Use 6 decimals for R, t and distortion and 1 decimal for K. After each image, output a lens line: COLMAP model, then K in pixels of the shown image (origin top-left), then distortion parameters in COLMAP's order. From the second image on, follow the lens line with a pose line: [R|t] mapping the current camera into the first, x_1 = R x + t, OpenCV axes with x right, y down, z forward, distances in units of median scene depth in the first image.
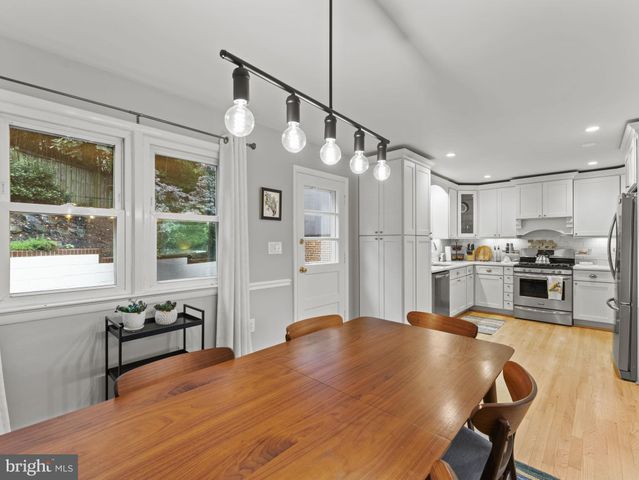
lens RADIAL K [[294.3, 0, 320.4], [0, 294.3, 241.1], [0, 0, 1]] dist [-0.001671, -0.000118]
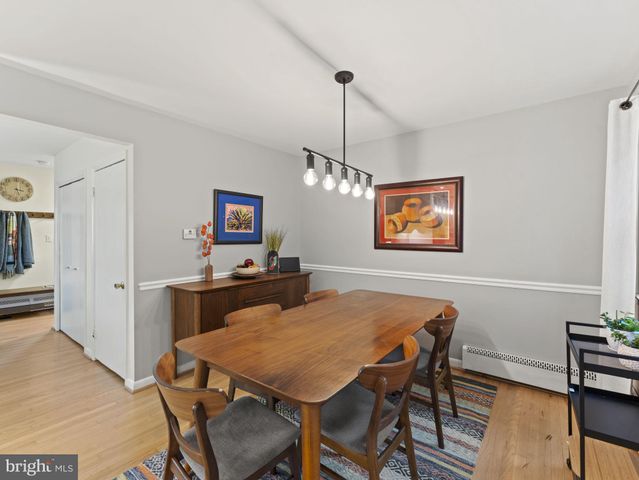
lens RADIAL K [[294.3, 0, 320.4], [0, 294.3, 241.1], [0, 0, 1]] dist [-0.001671, -0.000118]
pose [[-0.995470, 0.002389, -0.095046, 0.082136], [0.000557, 0.999814, 0.019299, -0.000344], [0.095074, 0.019159, -0.995286, 0.625861]]
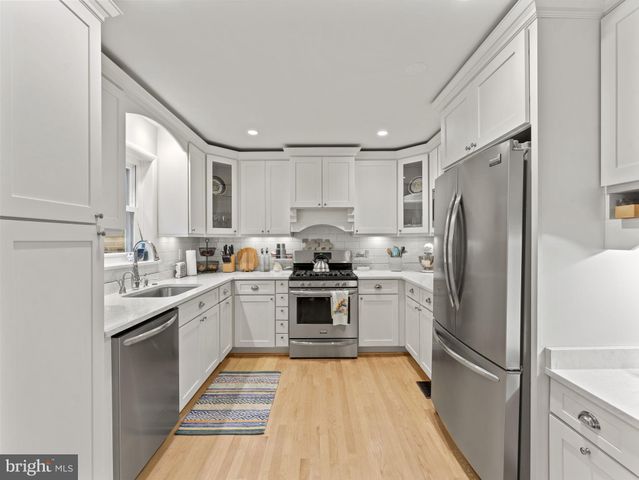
lens RADIAL K [[294.3, 0, 320.4], [0, 294.3, 241.1], [0, 0, 1]] dist [-0.001671, -0.000118]
pose [[0.727031, -0.002386, 0.686600, 0.257915], [0.001978, 0.999997, 0.001381, 0.000354], [-0.686602, 0.000354, 0.727034, 0.473210]]
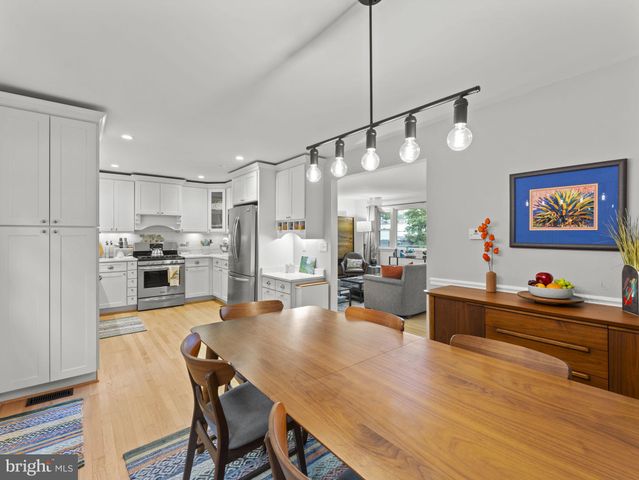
lens RADIAL K [[295.7, 0, 320.2], [0, 295.7, 235.8], [0, 0, 1]] dist [-0.001797, -0.000181]
pose [[0.142482, 0.001566, 0.989796, -0.258885], [-0.001081, 0.999998, -0.001427, 0.001313], [-0.989797, -0.000867, 0.142484, 0.229108]]
